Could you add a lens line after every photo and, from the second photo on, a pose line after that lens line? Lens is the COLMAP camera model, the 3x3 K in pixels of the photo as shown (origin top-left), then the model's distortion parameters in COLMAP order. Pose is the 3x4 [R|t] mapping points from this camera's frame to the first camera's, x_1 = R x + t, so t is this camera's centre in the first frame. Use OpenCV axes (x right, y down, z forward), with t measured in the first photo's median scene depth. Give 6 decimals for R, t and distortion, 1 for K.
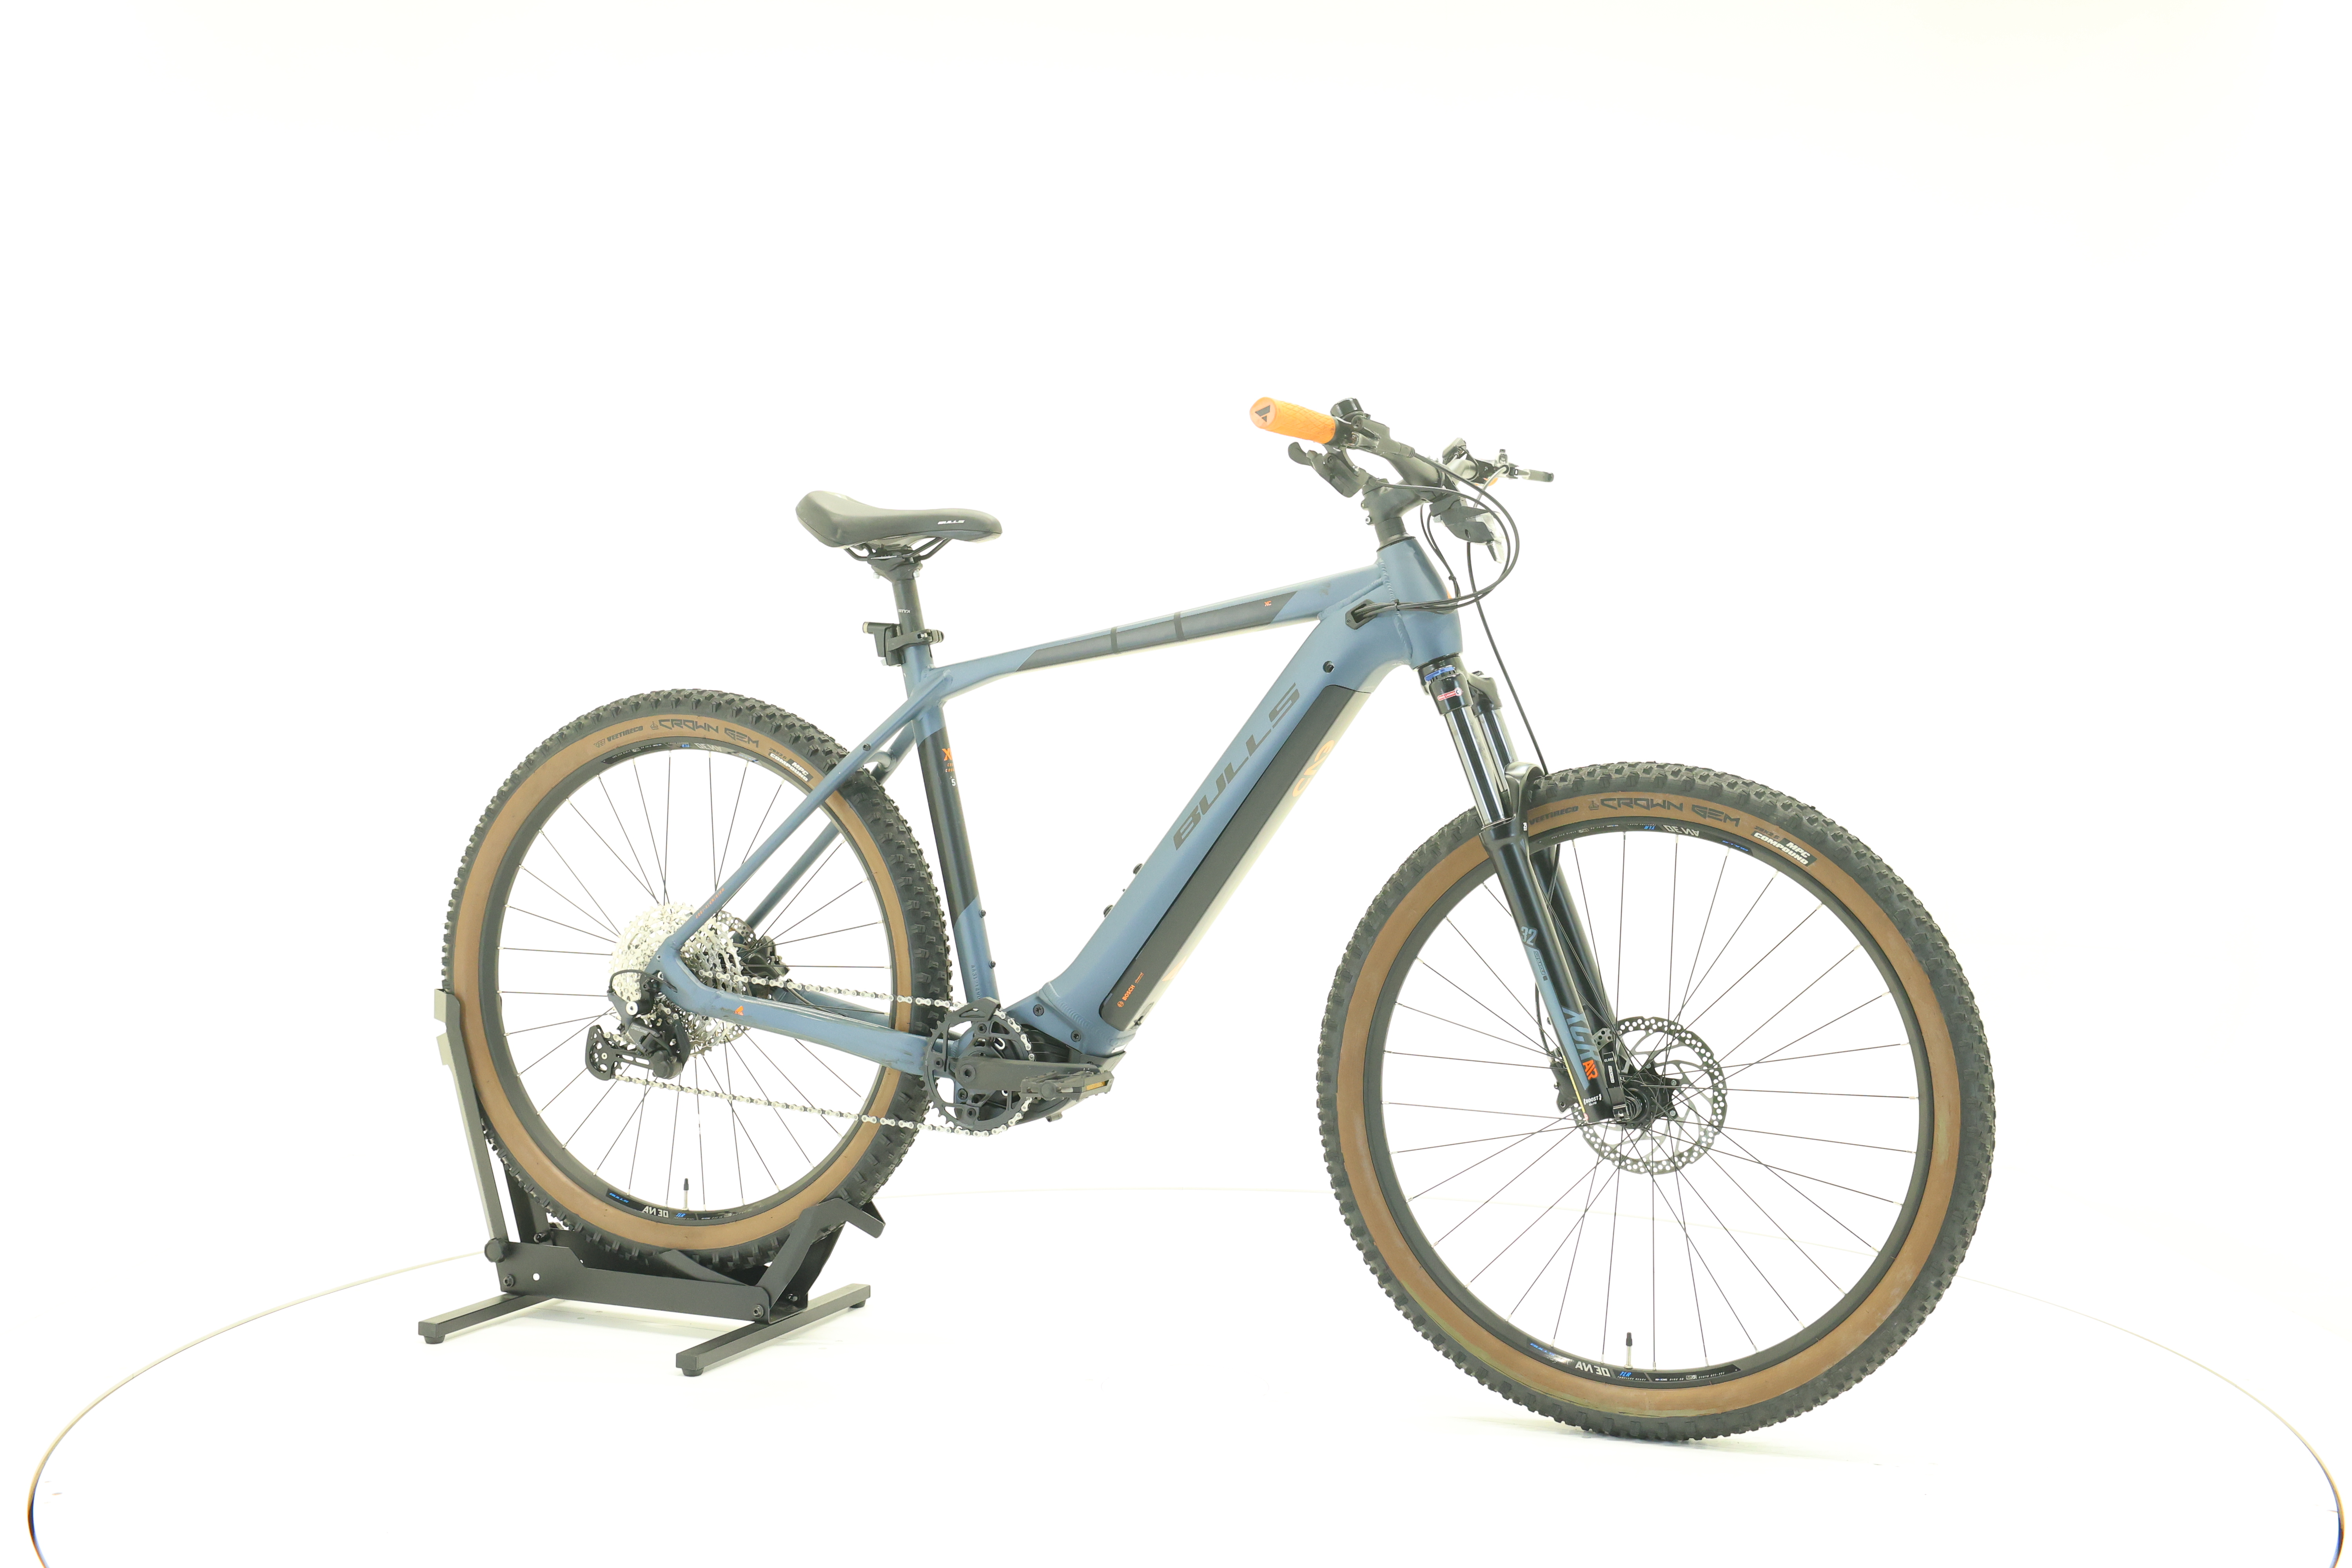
lens RADIAL K [[2520.5, 0, 1179.0], [0, 2520.5, 779.8], [0, 0, 1]] dist [-0.017302, 0.000000]
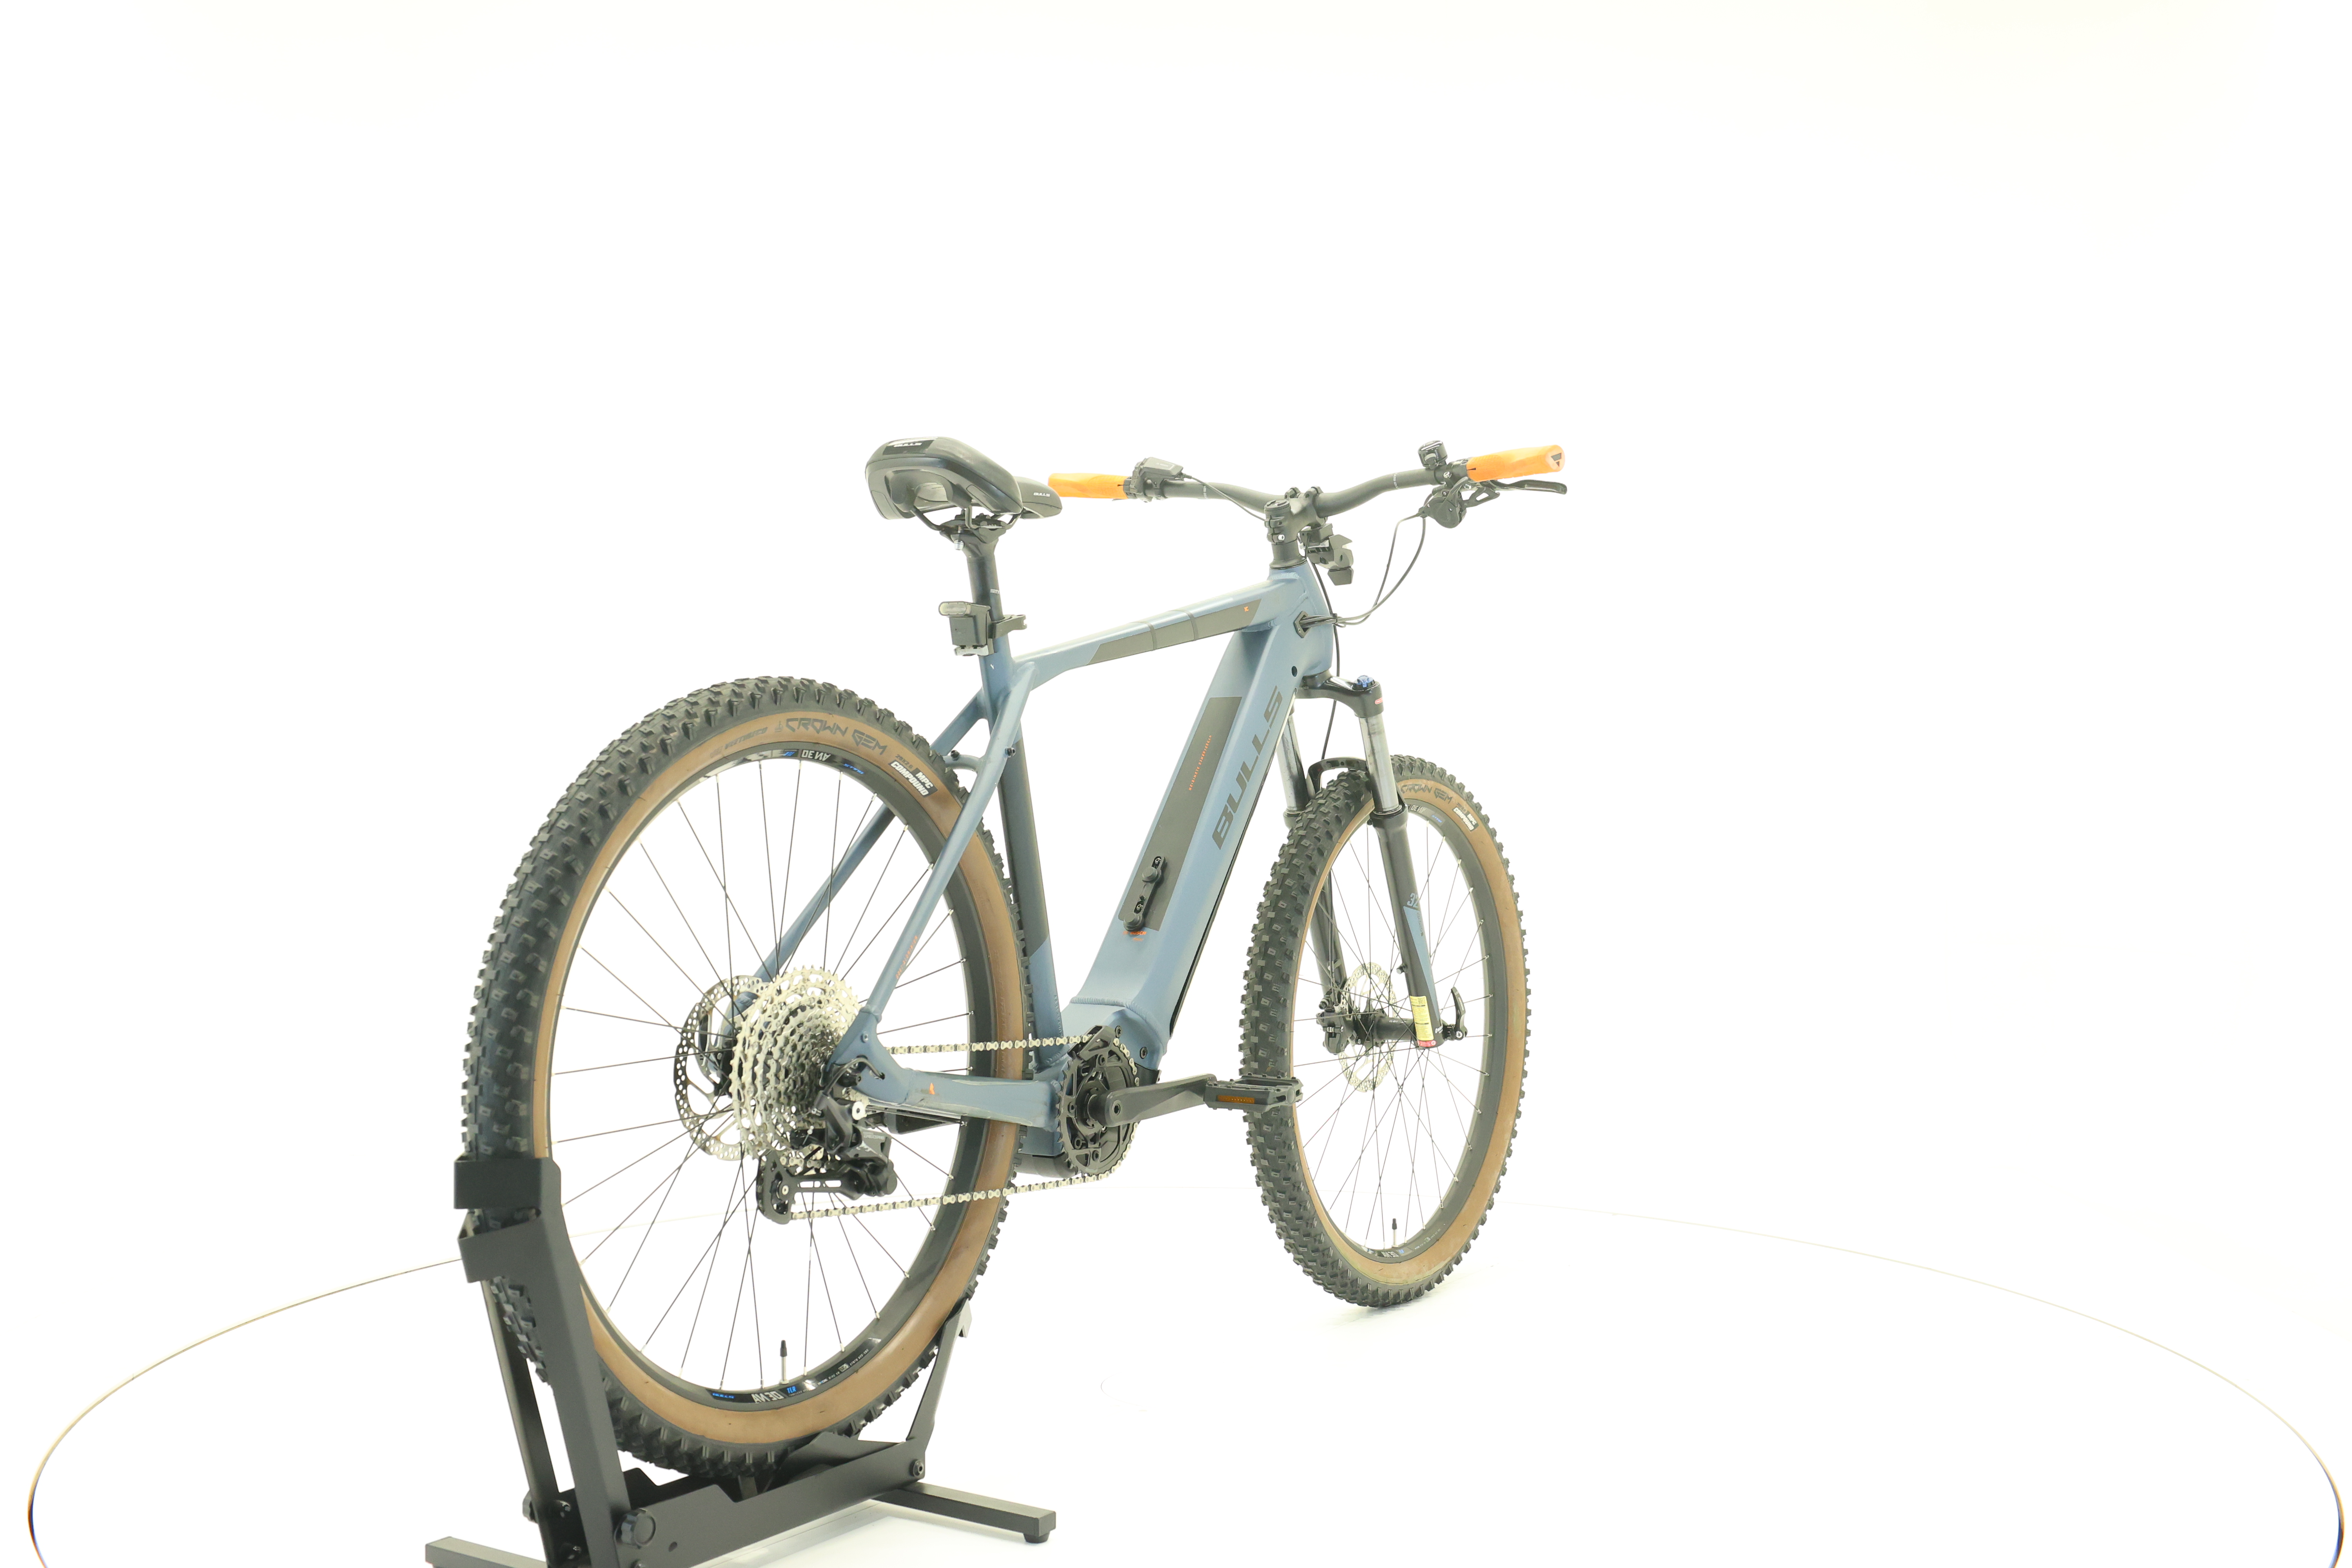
lens RADIAL K [[2520.5, 0, 1200.0], [0, 2520.5, 770.6], [0, 0, 1]] dist [-0.017302, 0.000000]
pose [[0.170246, -0.018586, 0.985226, -0.947363], [0.021202, 0.999660, 0.015195, -0.018074], [-0.985173, 0.018302, 0.170582, 0.792320]]
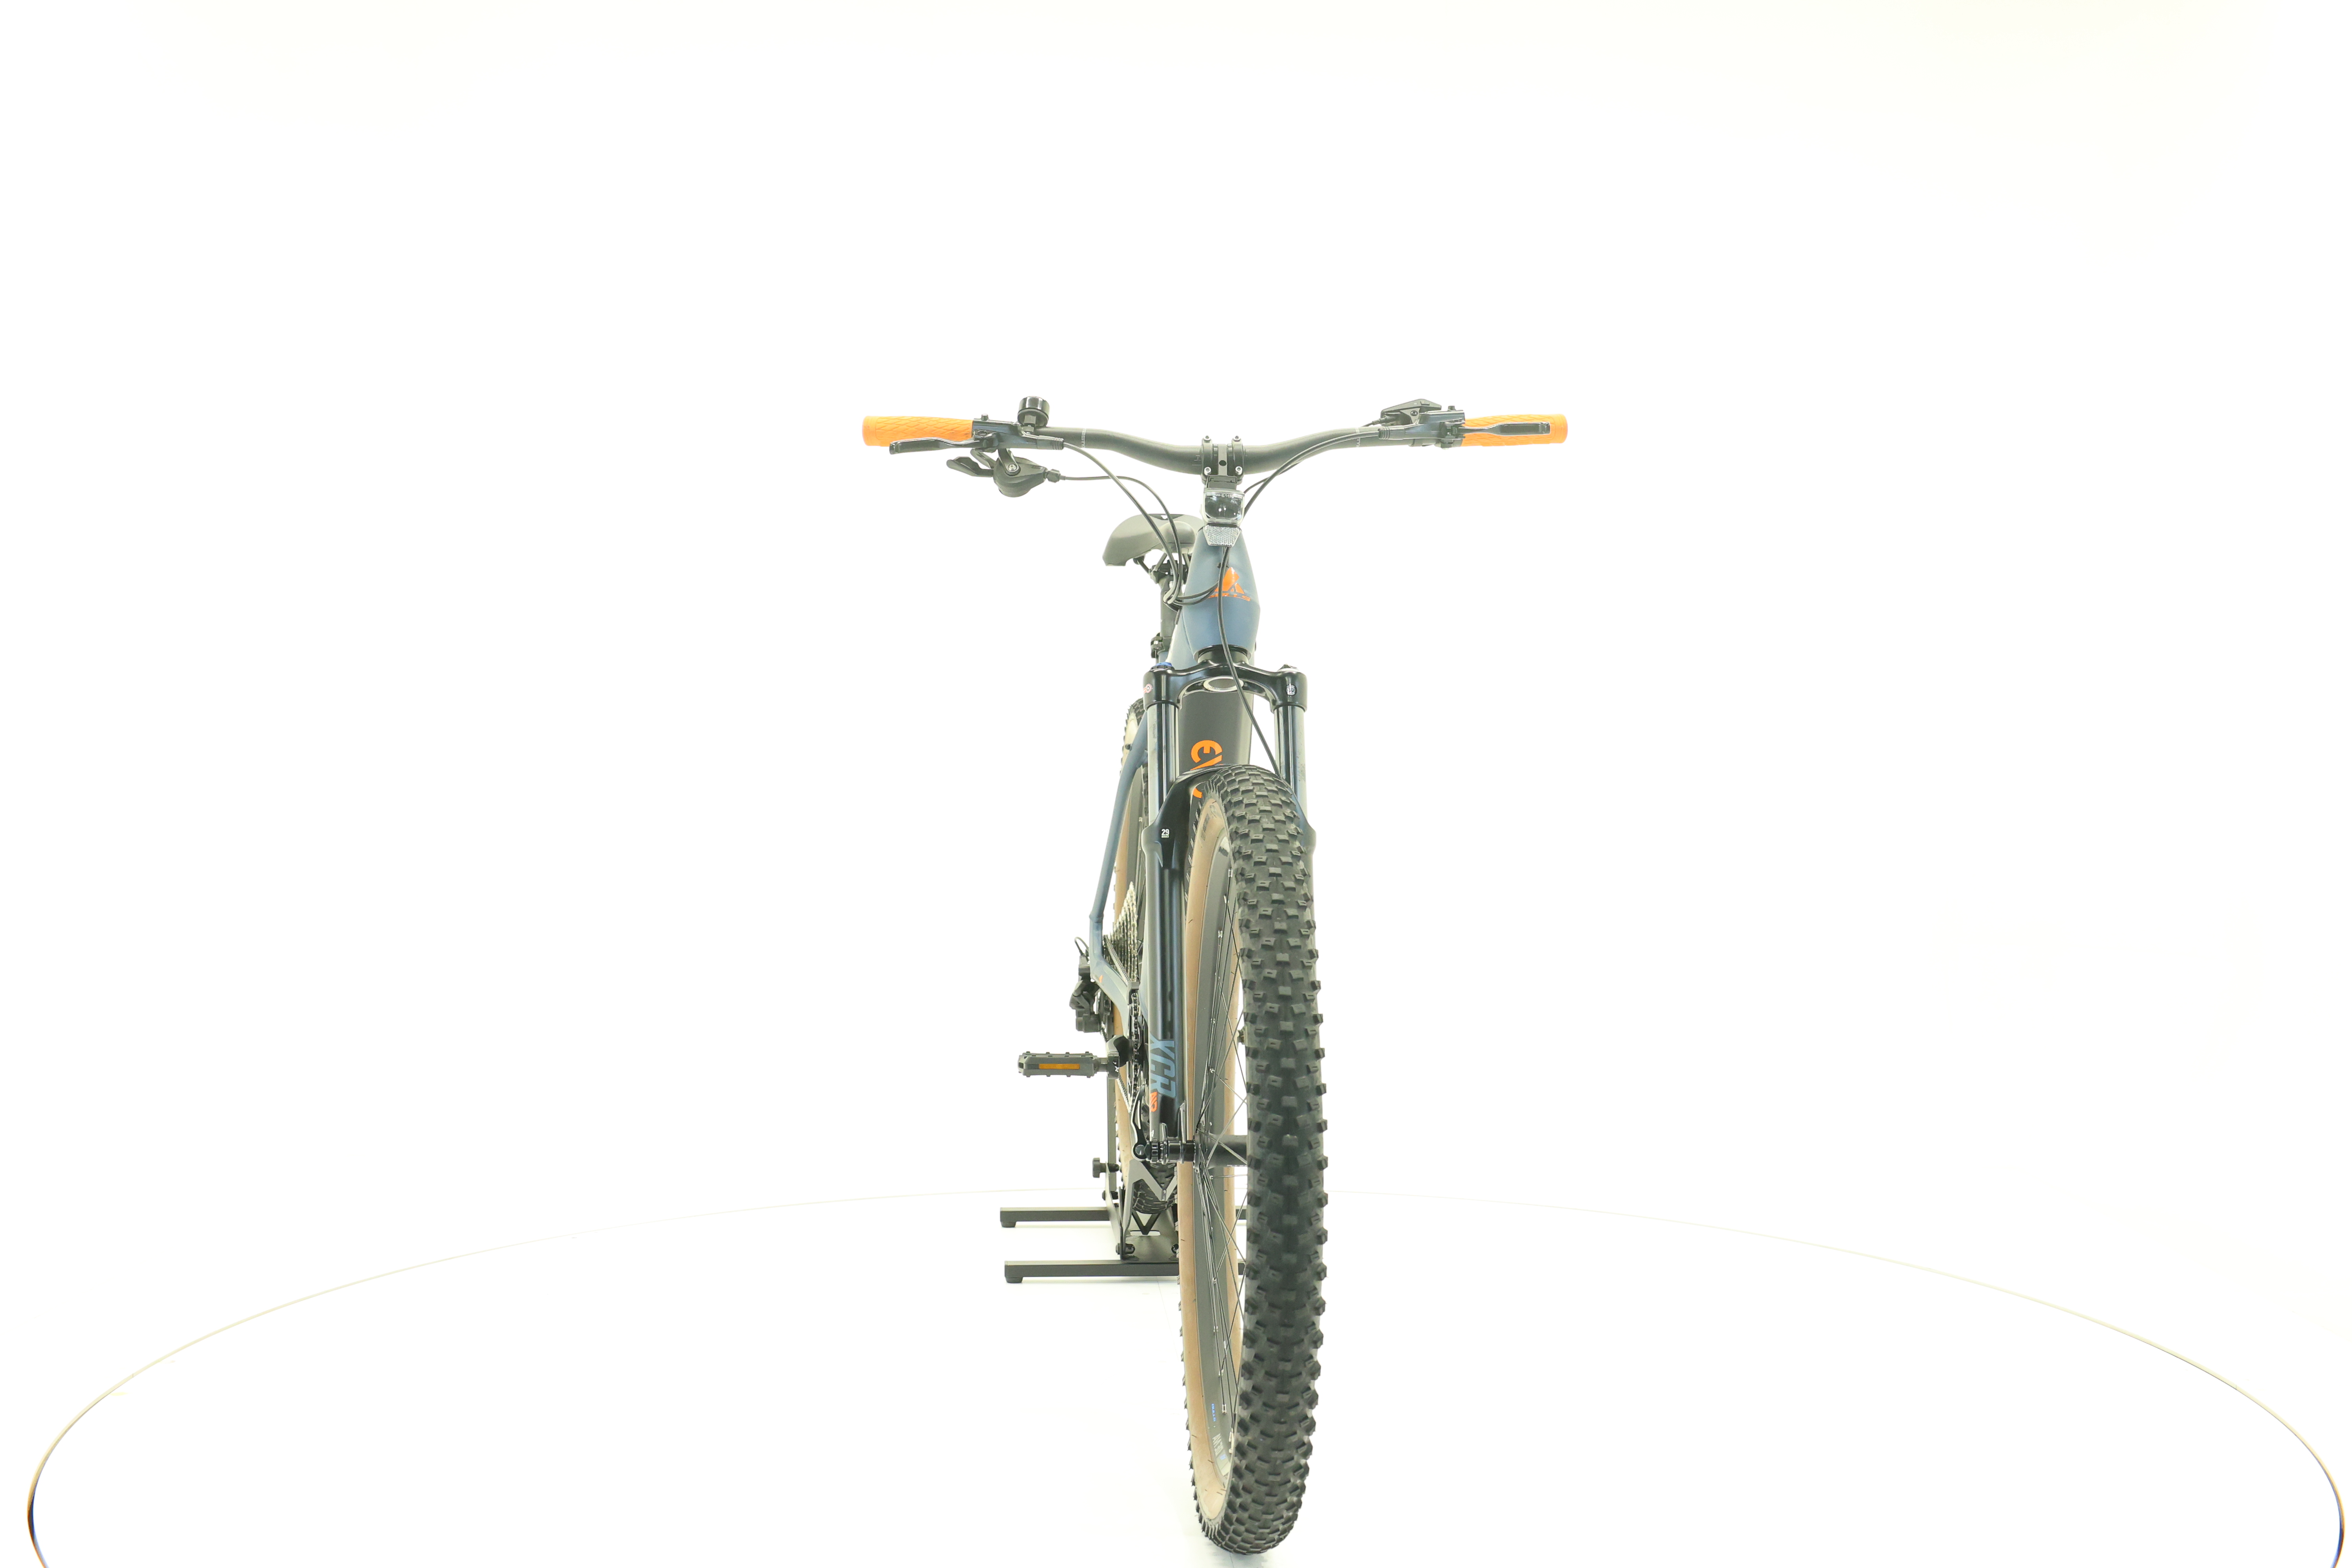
lens RADIAL K [[2520.5, 0, 1187.6], [0, 2520.5, 779.5], [0, 0, 1]] dist [-0.017302, 0.000000]
pose [[0.450936, 0.016289, -0.892408, 0.863225], [-0.019755, 0.999771, 0.008267, -0.008046], [0.892338, 0.013902, 0.451154, 0.529556]]
